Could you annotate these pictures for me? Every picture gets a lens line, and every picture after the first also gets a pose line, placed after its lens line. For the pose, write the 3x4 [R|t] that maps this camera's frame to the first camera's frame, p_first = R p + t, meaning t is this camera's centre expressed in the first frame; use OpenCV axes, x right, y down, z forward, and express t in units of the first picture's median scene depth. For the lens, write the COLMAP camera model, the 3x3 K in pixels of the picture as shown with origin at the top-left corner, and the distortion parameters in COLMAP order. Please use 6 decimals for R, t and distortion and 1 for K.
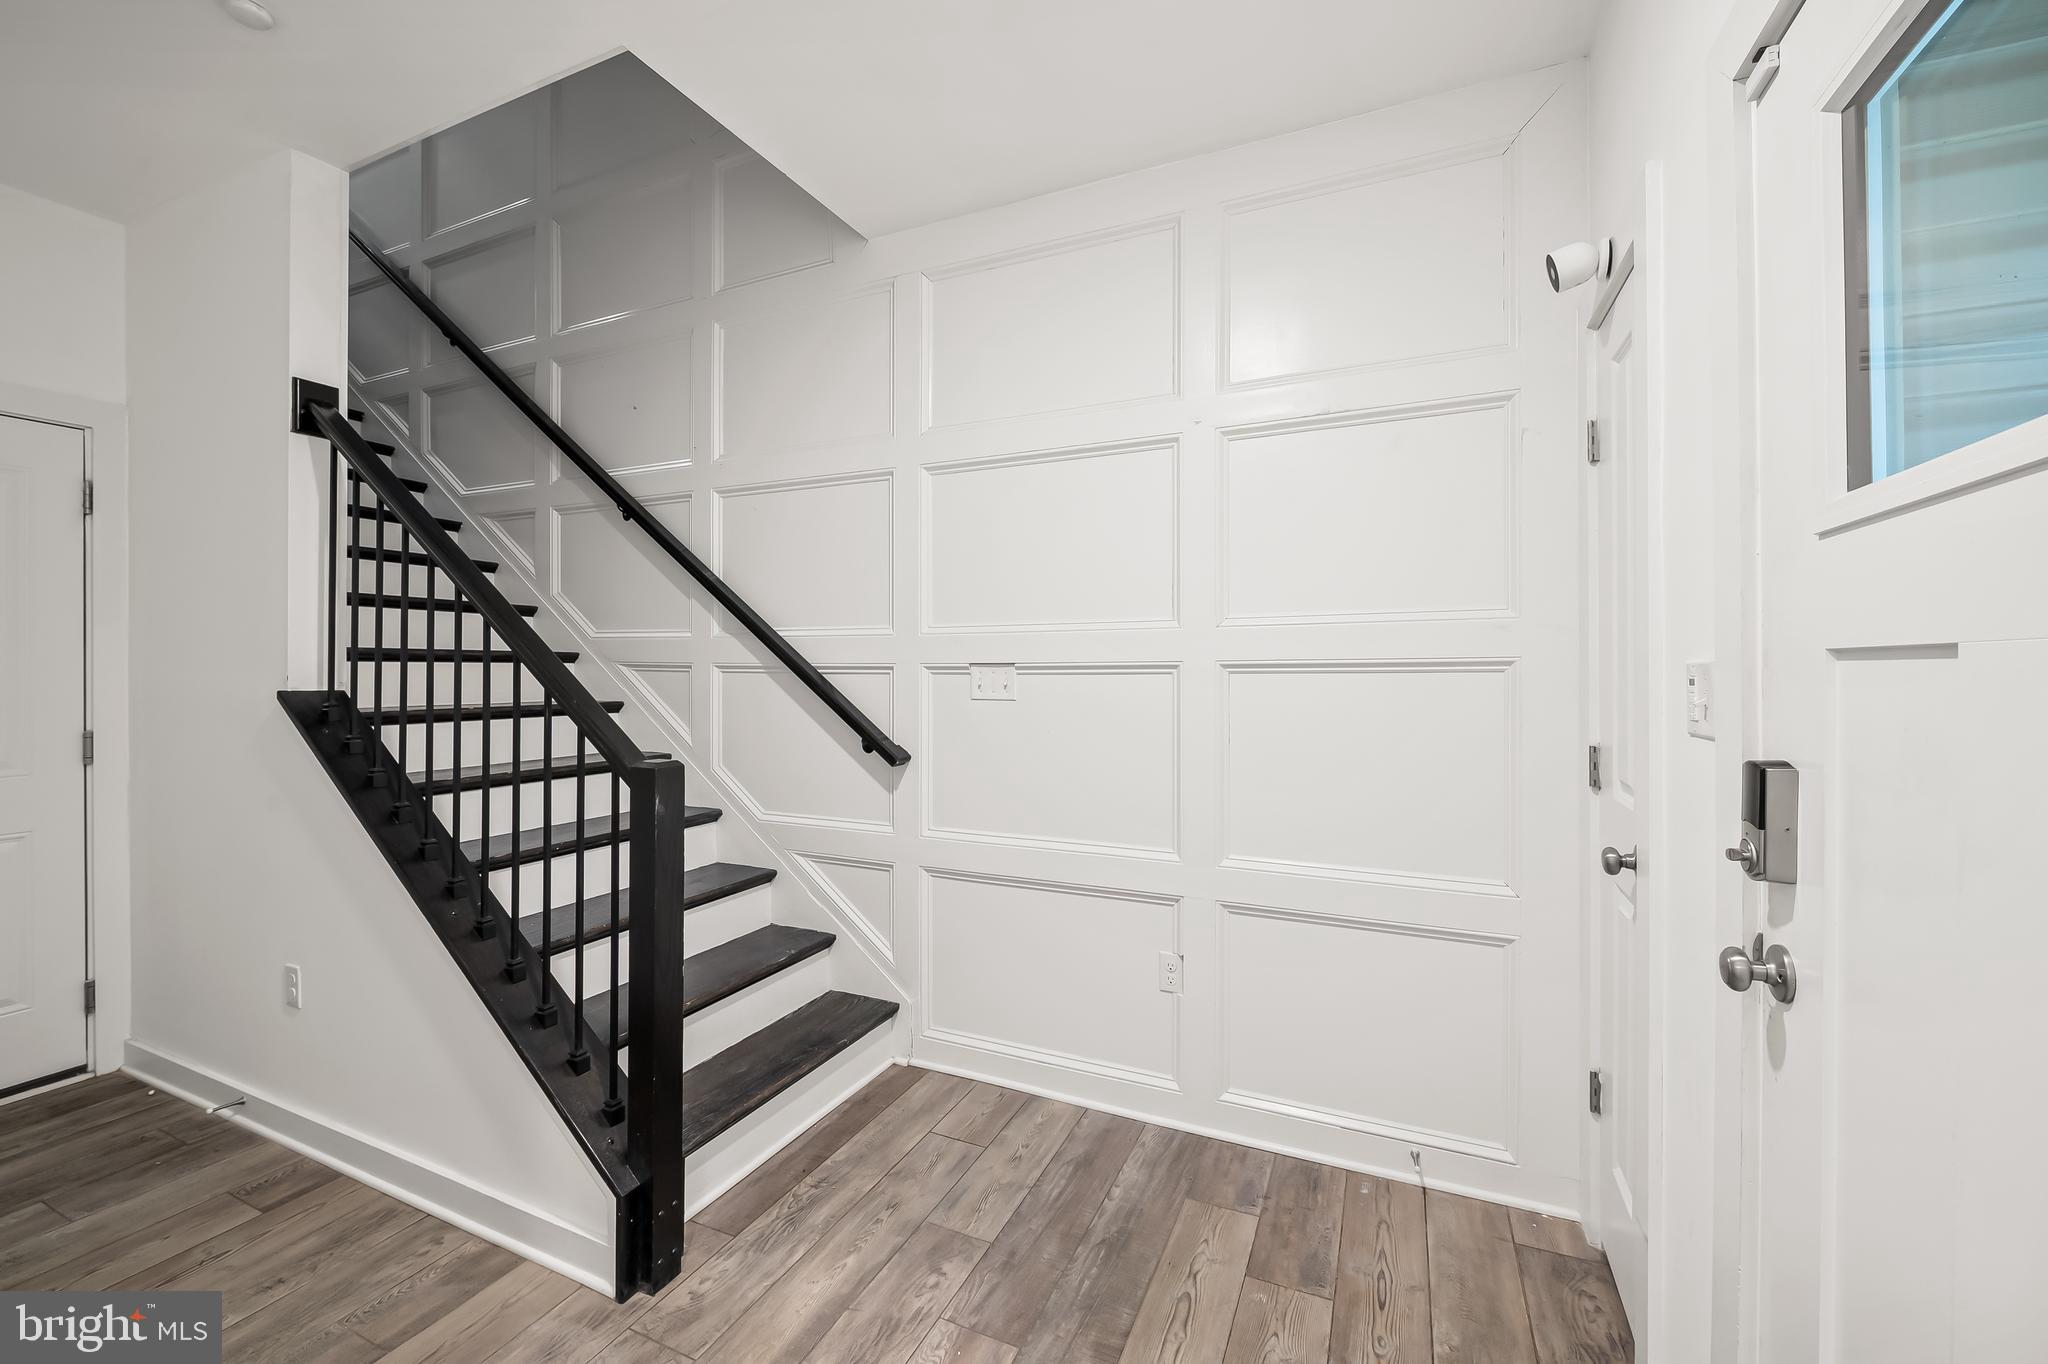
lens RADIAL K [[825.2, 0, 1022.3], [0, 825.2, 655.2], [0, 0, 1]] dist [-0.000677, -0.000292]
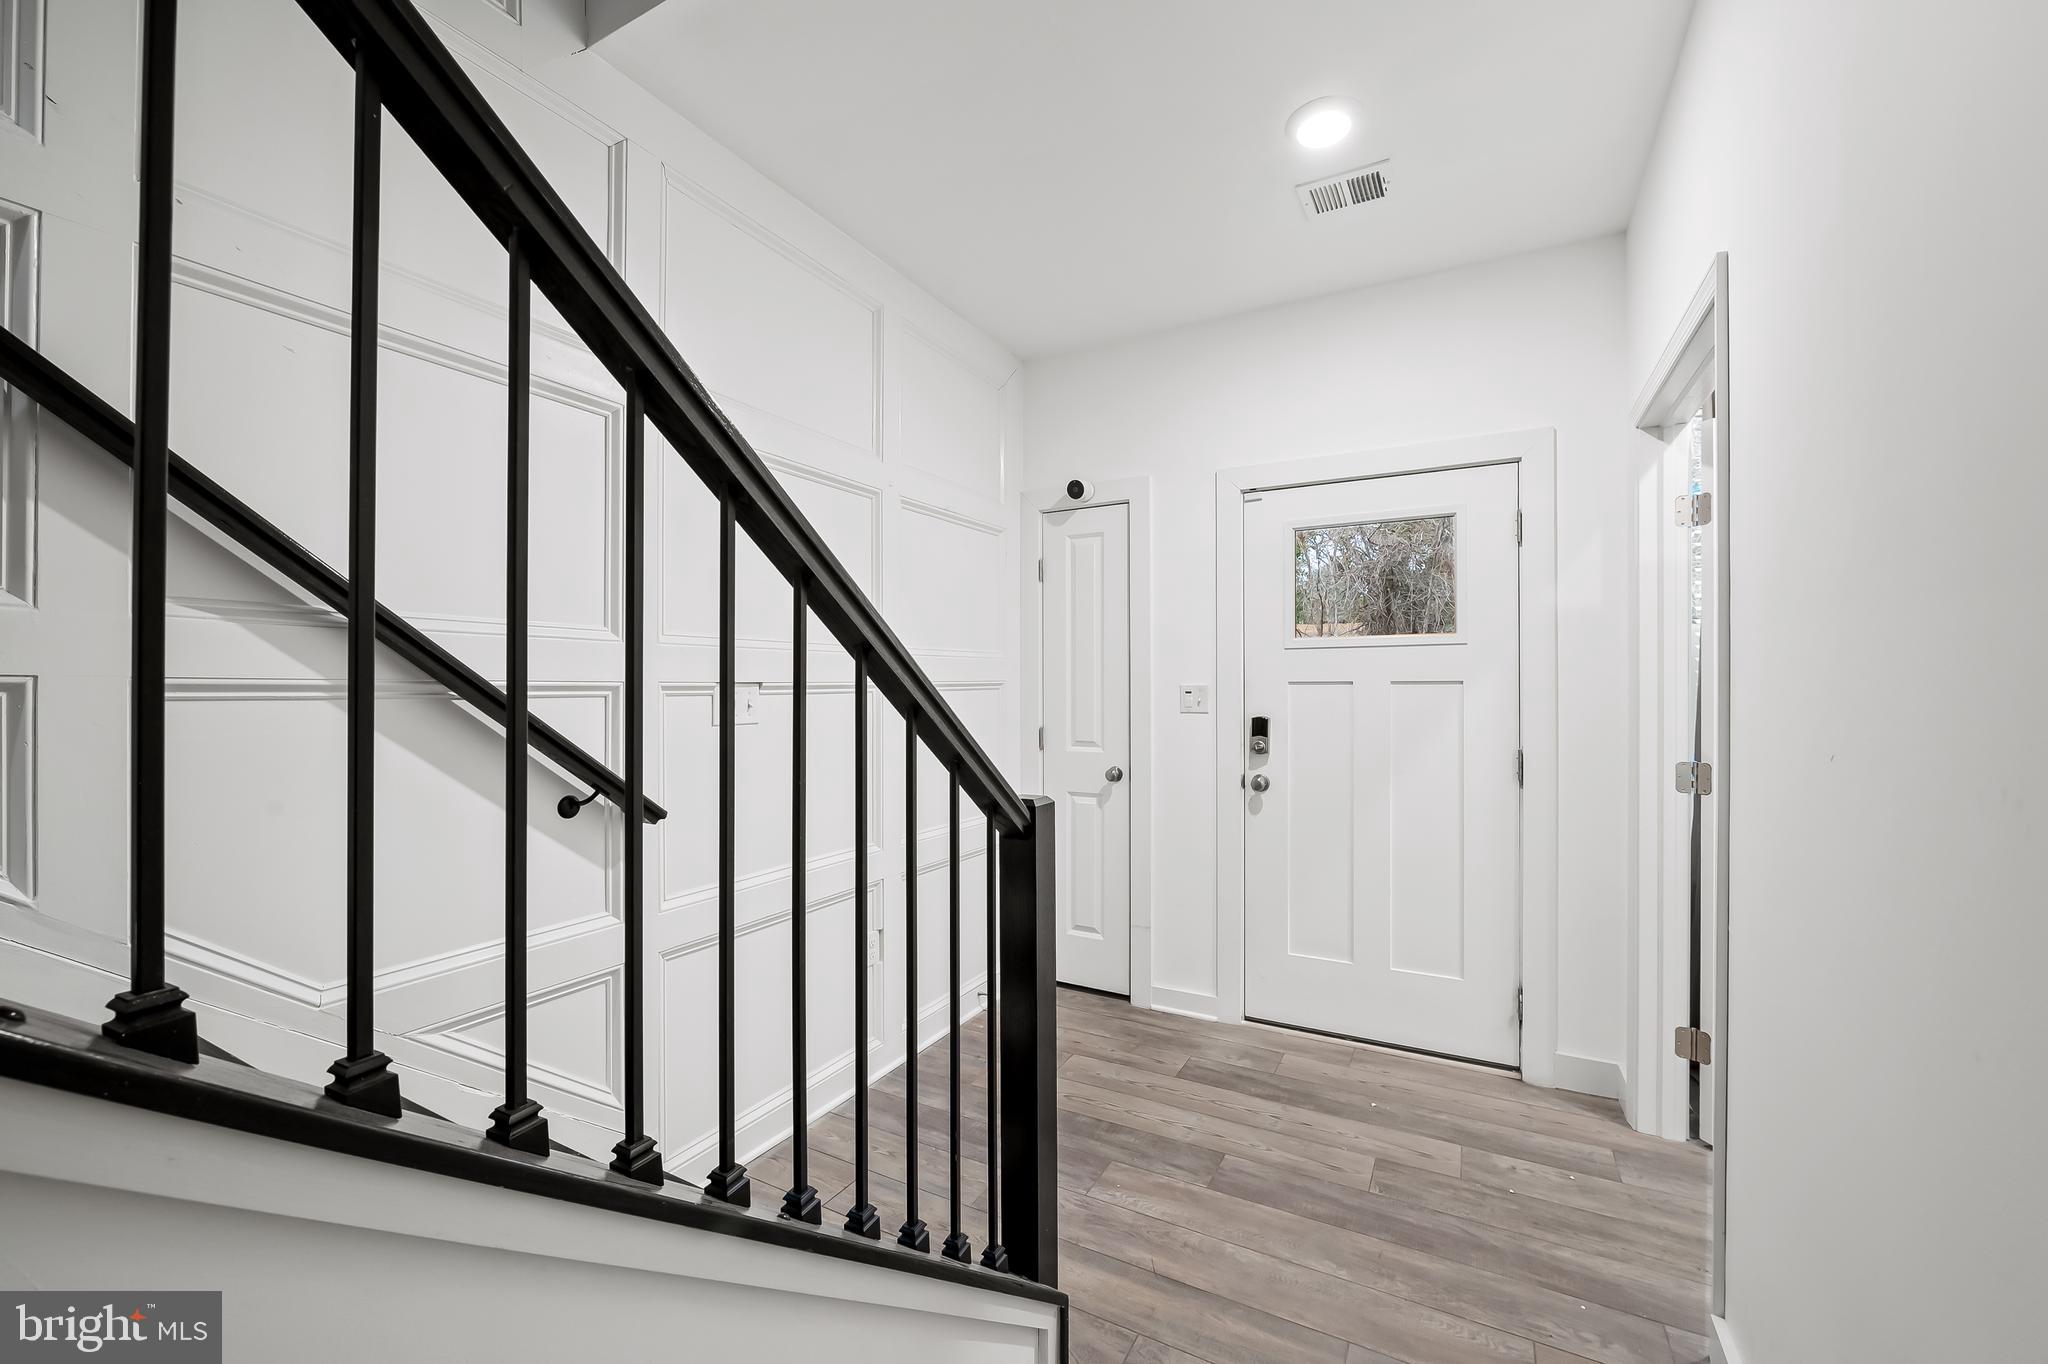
lens RADIAL K [[813.9, 0, 1024.0], [0, 813.9, 682.0], [0, 0, 1]] dist [-0.000943, -0.002515]
pose [[0.074975, 0.005251, 0.997172, -0.989333], [-0.012825, 0.999908, -0.004301, 0.008918], [-0.997103, -0.012467, 0.075035, 0.728461]]
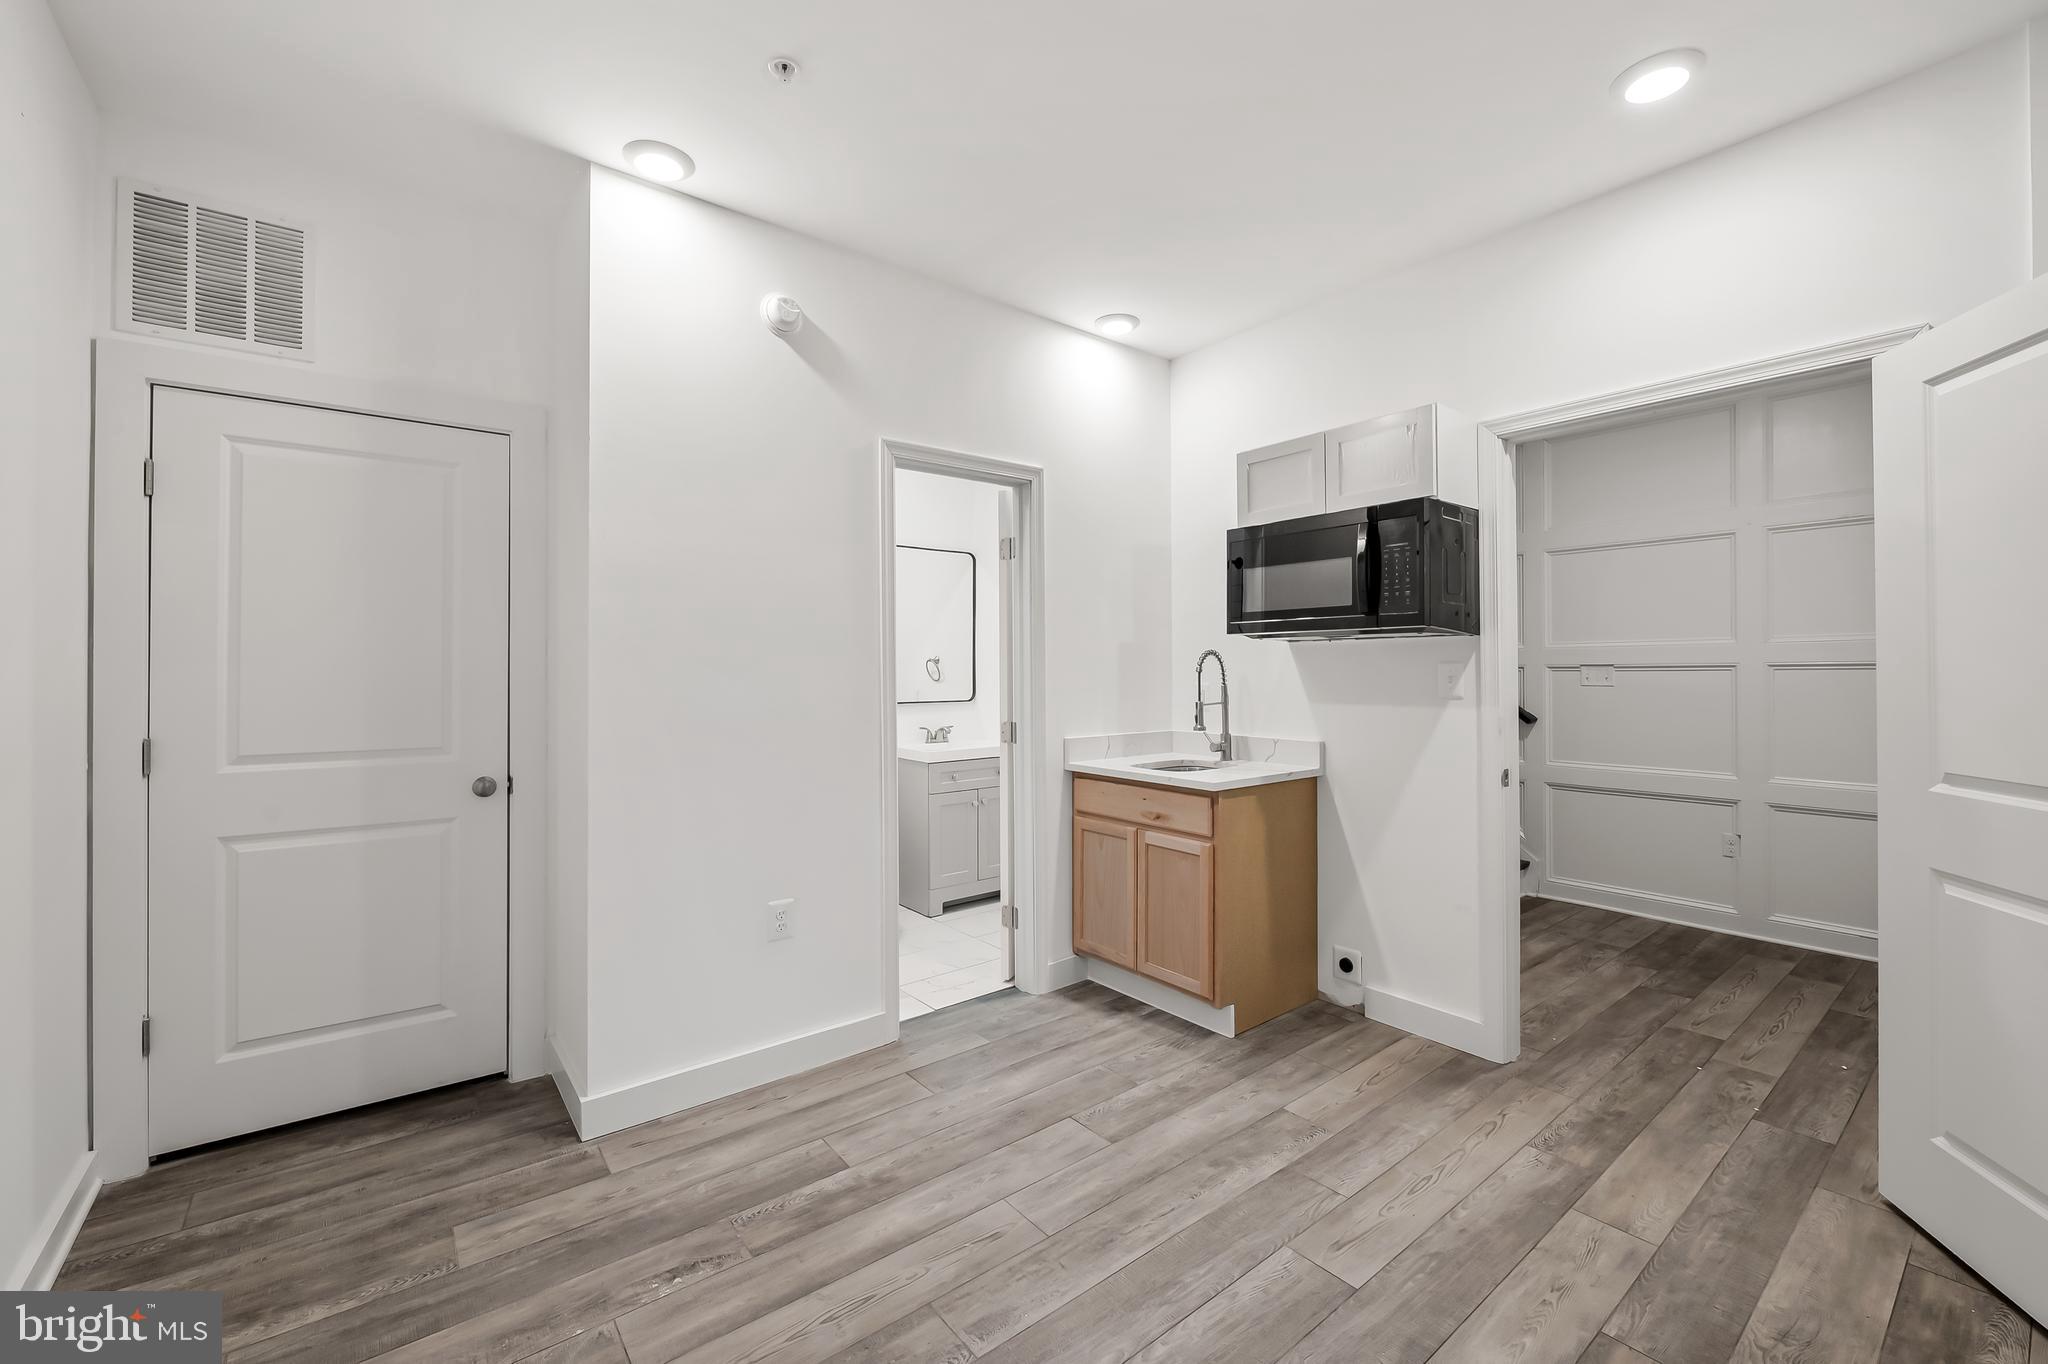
lens RADIAL K [[839.9, 0, 1028.9], [0, 839.9, 660.6], [0, 0, 1]] dist [-0.009651, 0.000191]
pose [[0.890543, -0.008181, -0.454826, -0.337312], [0.011227, 0.999929, 0.003998, -0.021386], [0.454761, -0.008667, 0.890571, -1.234842]]
